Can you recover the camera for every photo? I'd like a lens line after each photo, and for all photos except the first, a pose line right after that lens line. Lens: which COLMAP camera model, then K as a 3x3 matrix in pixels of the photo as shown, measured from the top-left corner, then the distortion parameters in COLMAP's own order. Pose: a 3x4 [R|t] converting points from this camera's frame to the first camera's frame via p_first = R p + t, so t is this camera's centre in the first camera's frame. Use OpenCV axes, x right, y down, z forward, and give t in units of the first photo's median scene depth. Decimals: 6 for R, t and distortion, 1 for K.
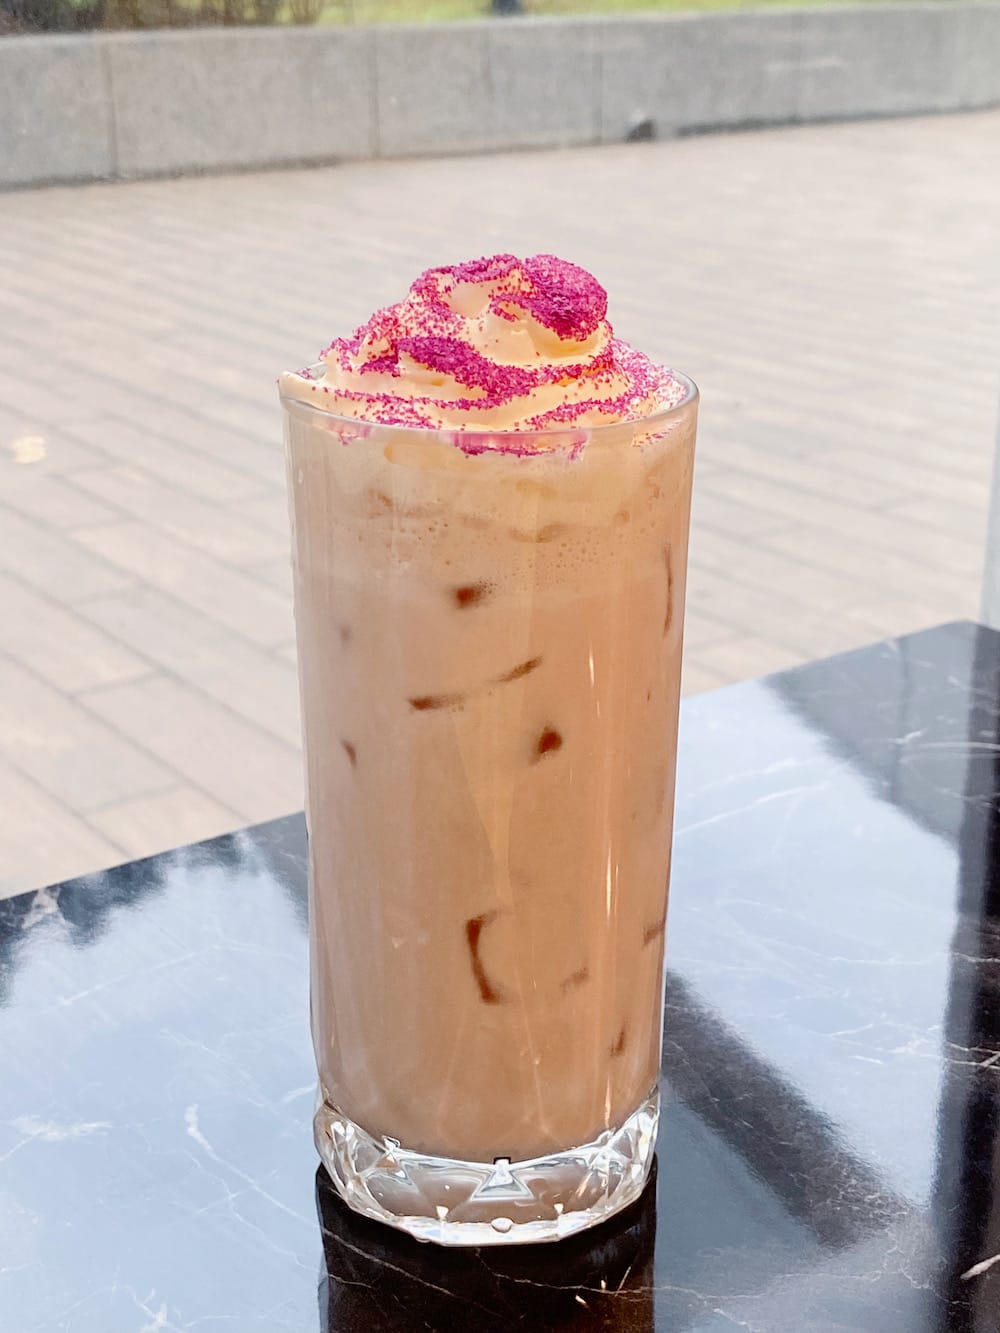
lens RADIAL K [[1999.6, 0, 500.0], [0, 1999.6, 666.5], [0, 0, 1]] dist [0.017696, 0.015294]
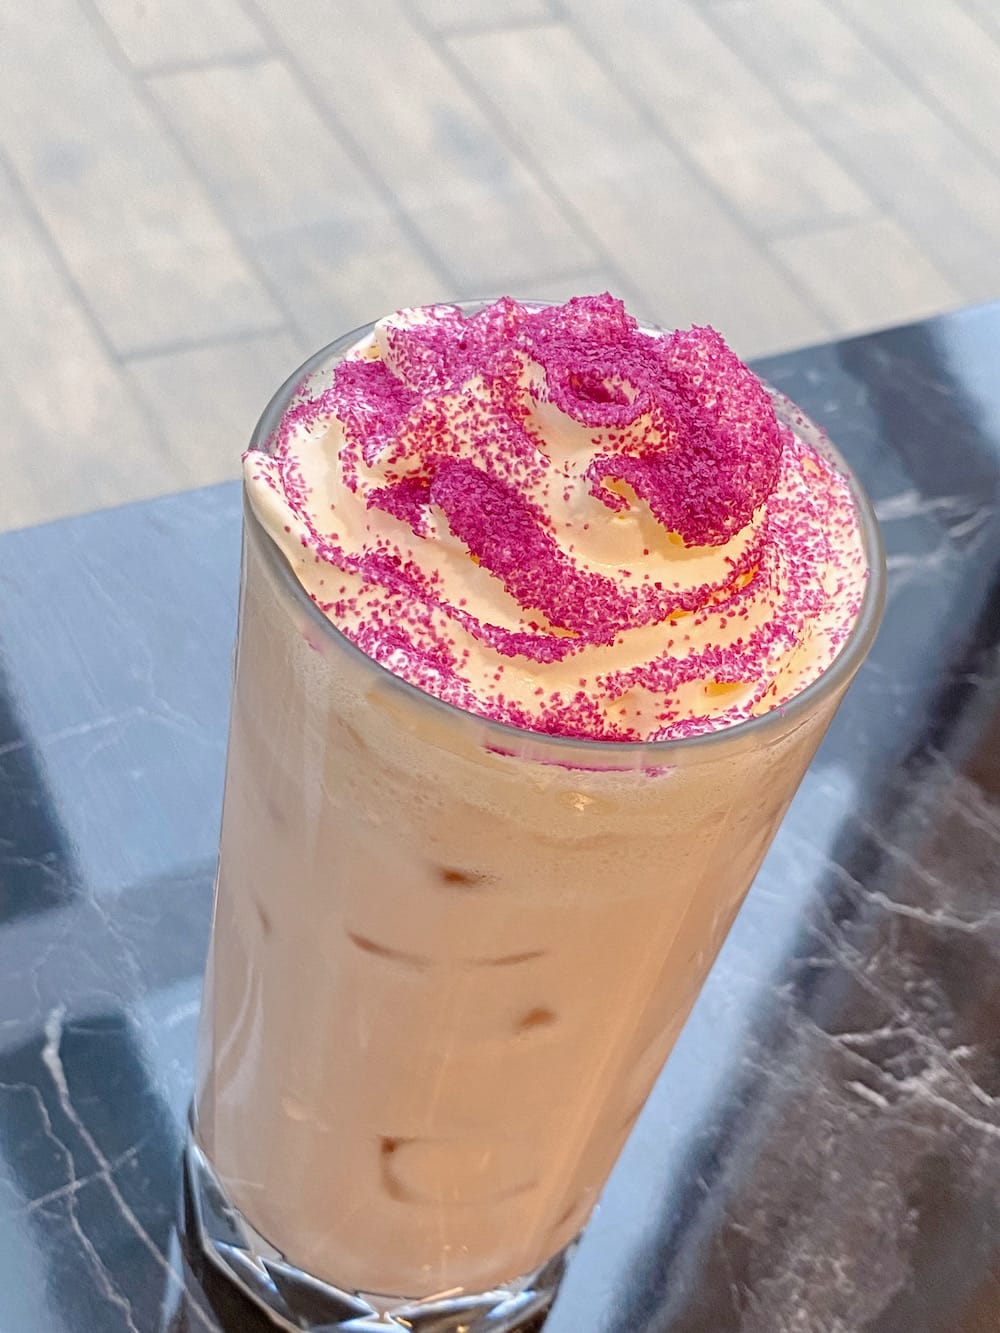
lens RADIAL K [[2019.4, 0, 500.0], [0, 2019.4, 666.5], [0, 0, 1]] dist [0.007884, -0.038994]
pose [[0.975042, 0.220879, 0.022481, -0.032160], [-0.207650, 0.871413, 0.444433, -0.396670], [0.078576, -0.438009, 0.895530, 0.412191]]
